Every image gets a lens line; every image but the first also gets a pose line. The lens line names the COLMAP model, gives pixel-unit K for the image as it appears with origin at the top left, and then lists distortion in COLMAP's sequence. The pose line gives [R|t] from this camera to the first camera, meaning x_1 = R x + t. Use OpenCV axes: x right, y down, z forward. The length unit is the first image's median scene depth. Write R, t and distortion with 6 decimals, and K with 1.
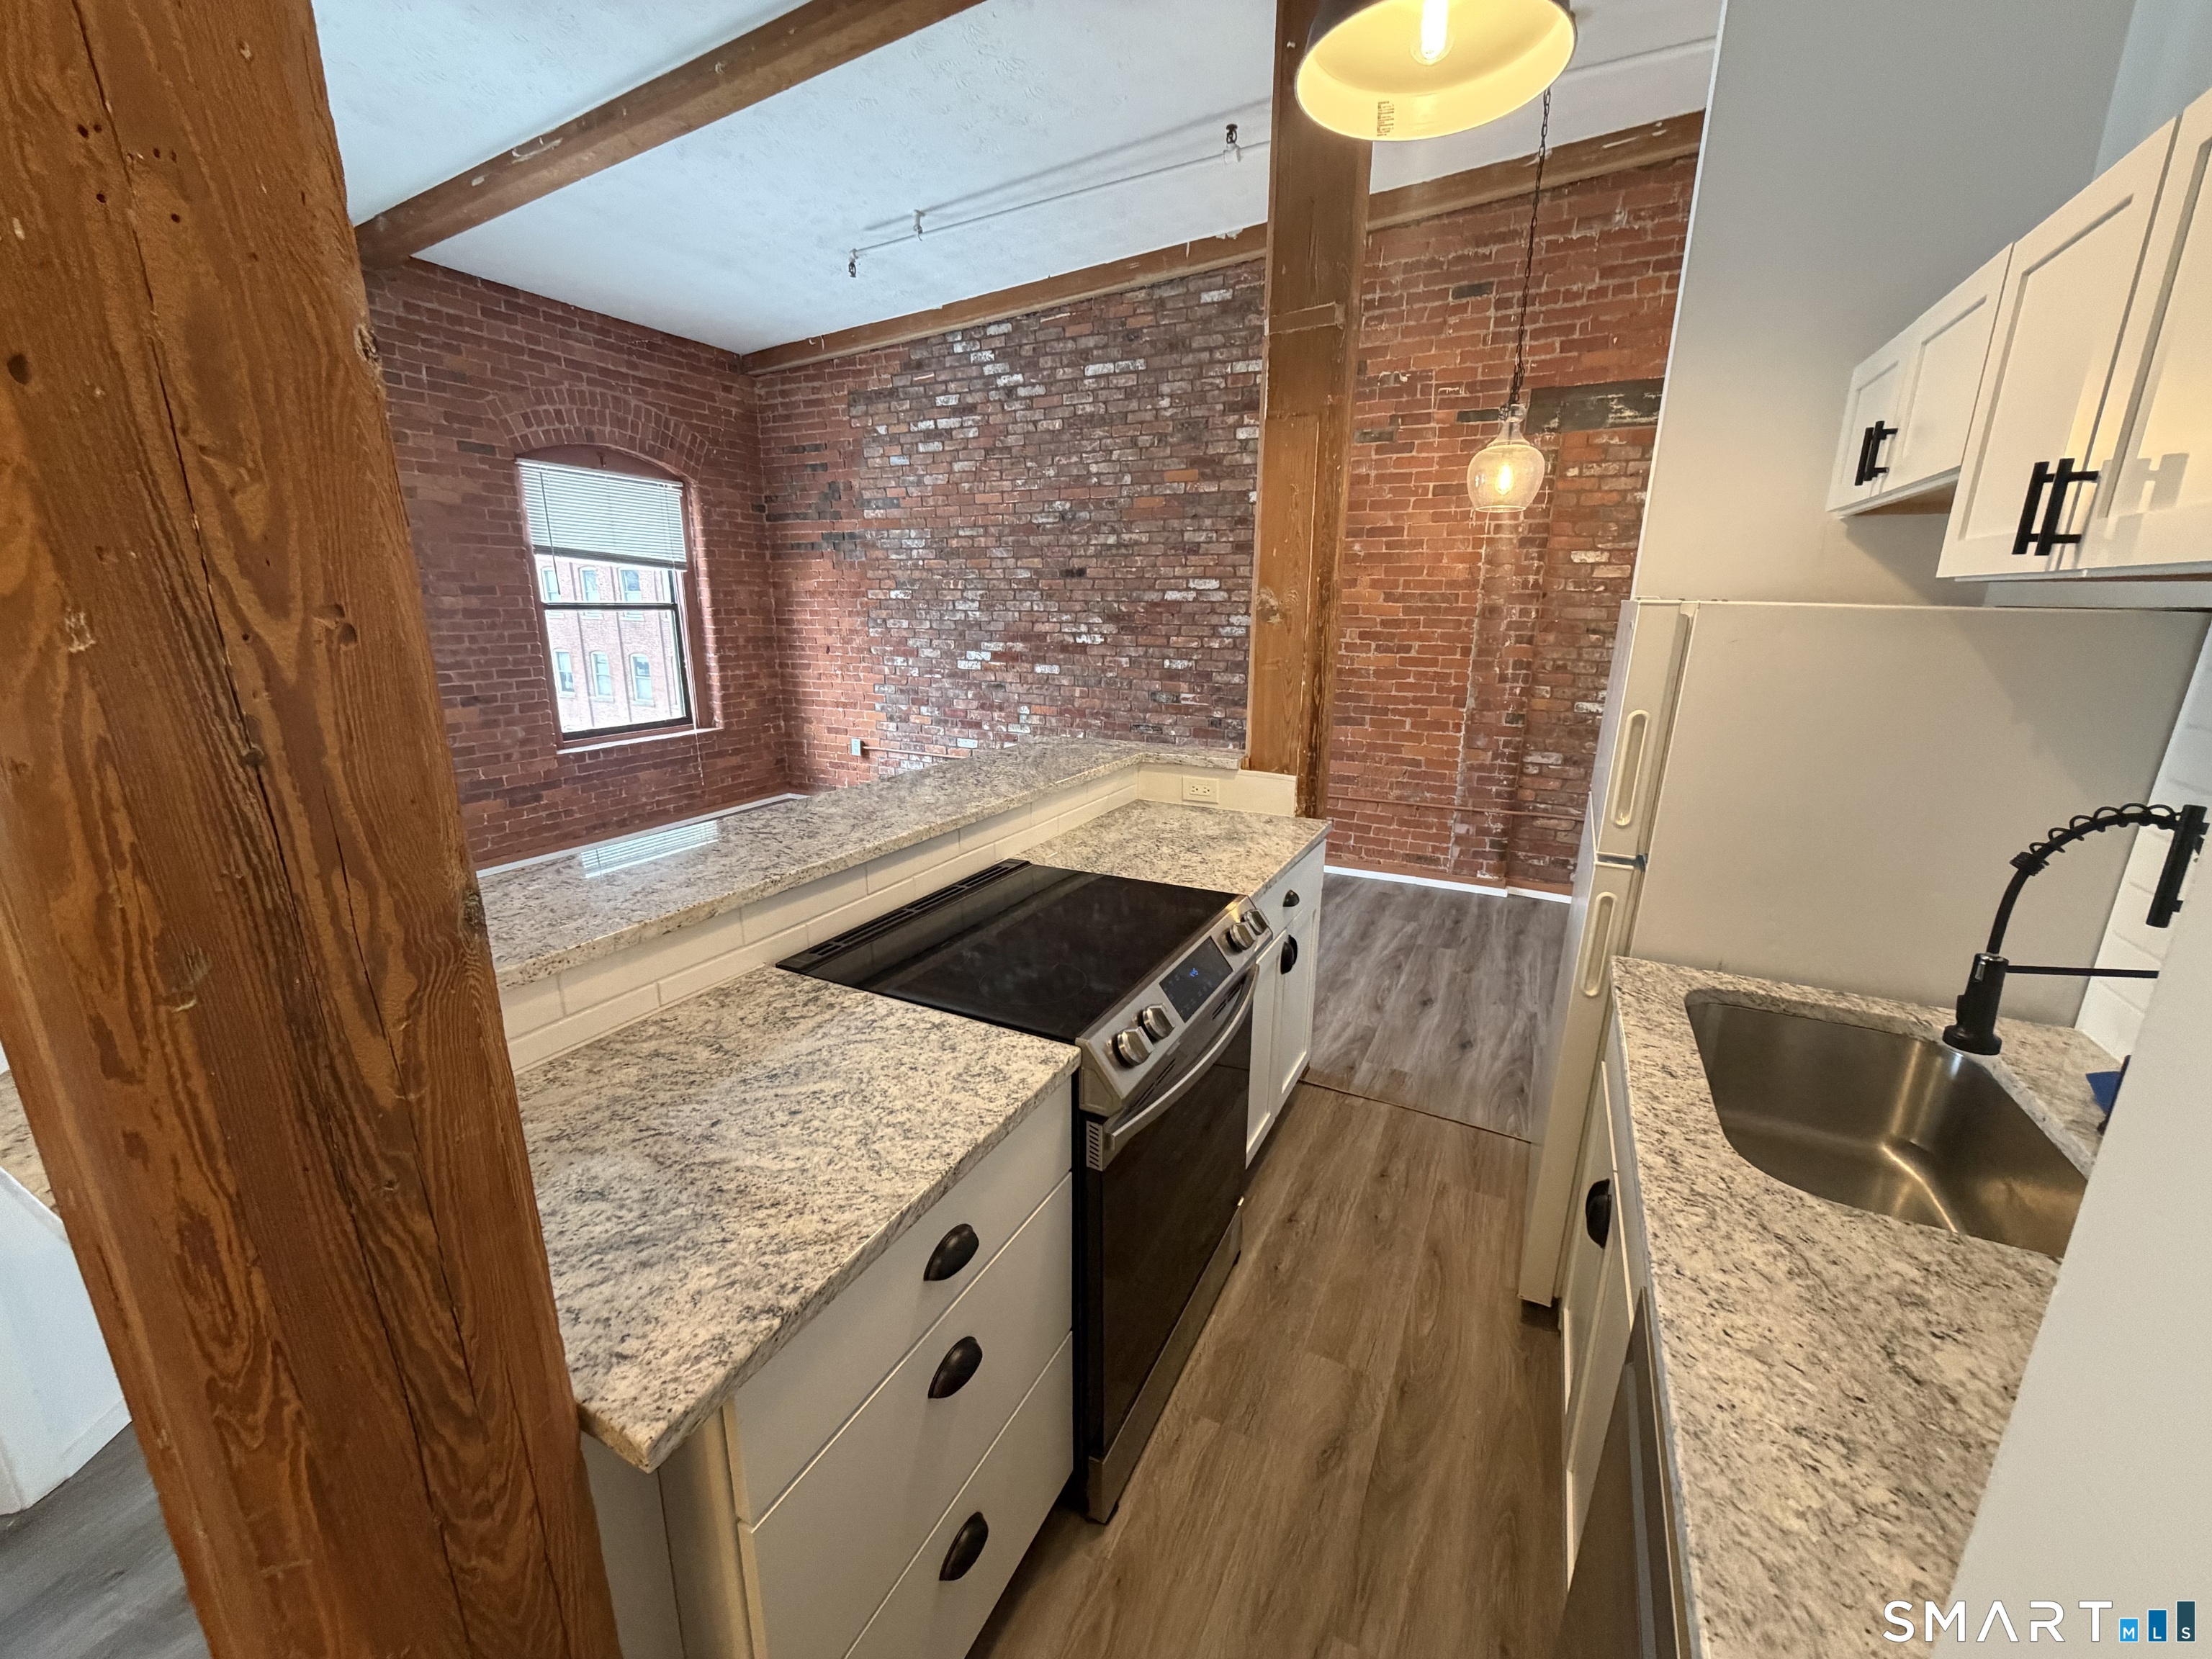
lens RADIAL K [[874.2, 0, 1105.9], [0, 874.2, 828.8], [0, 0, 1]] dist [-0.000183, -0.000065]
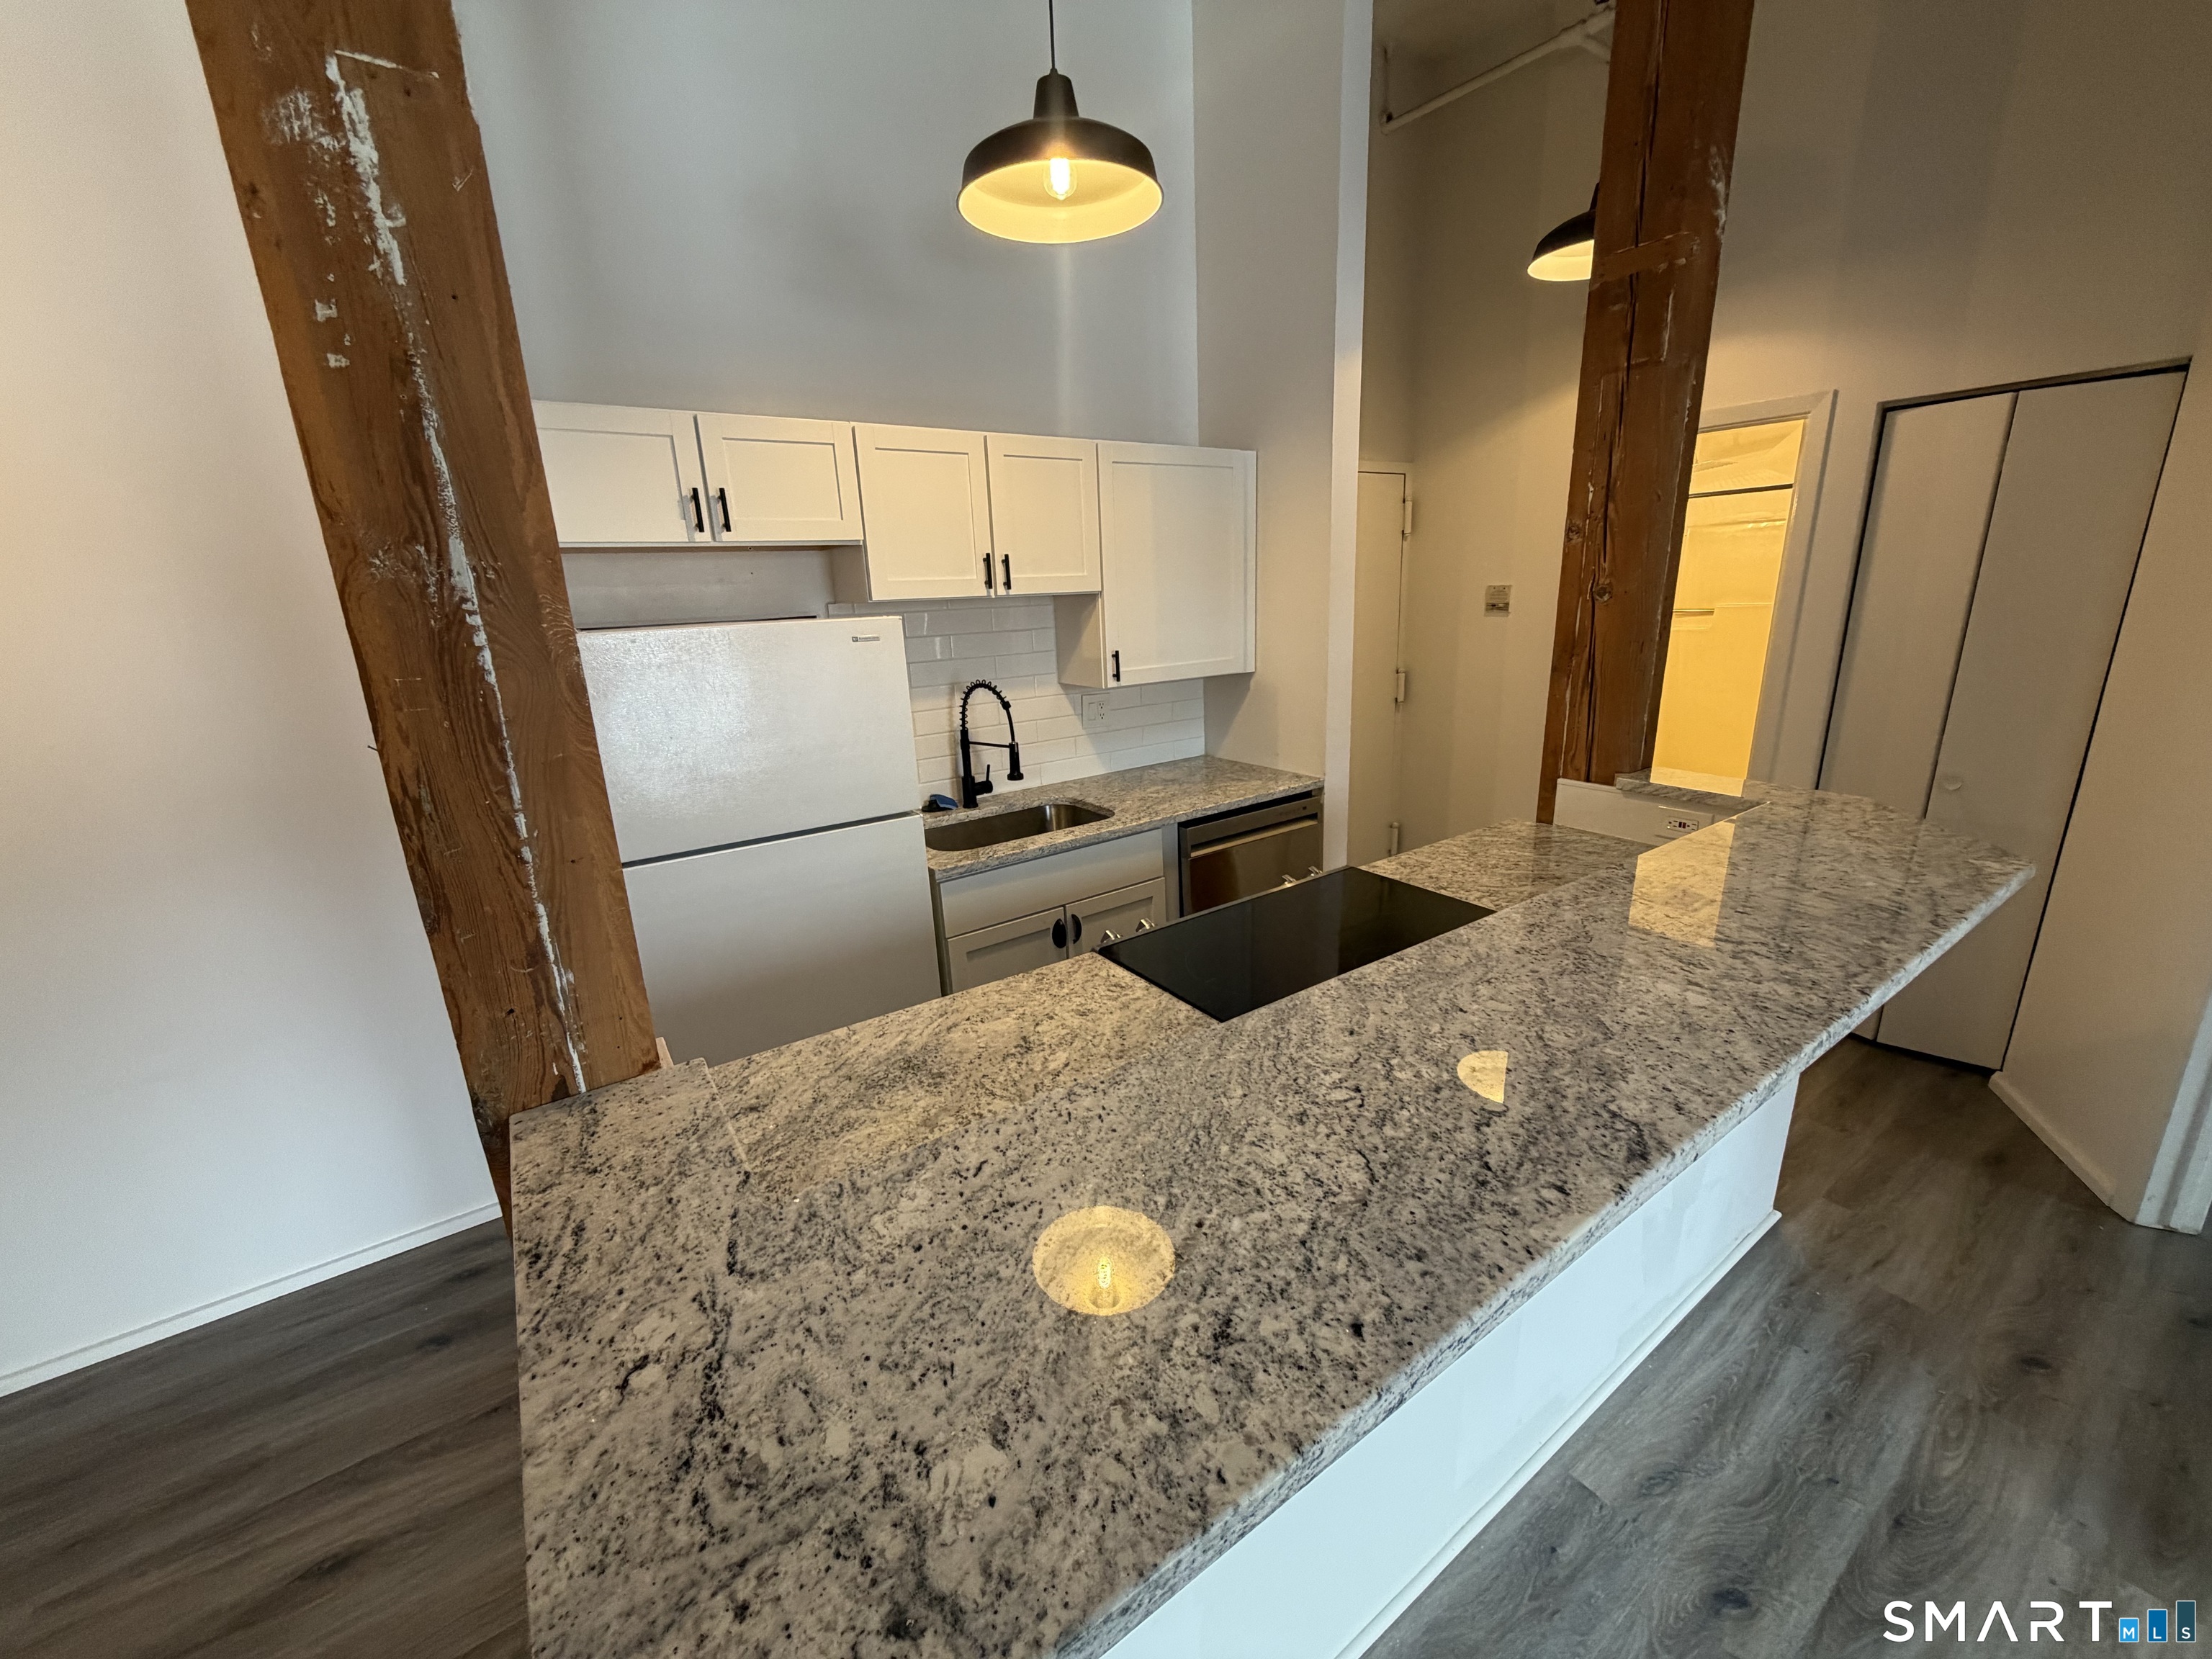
lens RADIAL K [[874.2, 0, 1114.1], [0, 874.2, 828.5], [0, 0, 1]] dist [-0.000183, -0.000065]
pose [[-0.883420, -0.101243, 0.457514, -0.092999], [0.148803, 0.865226, 0.478791, -0.165439], [-0.444328, 0.491053, -0.749293, 0.581611]]
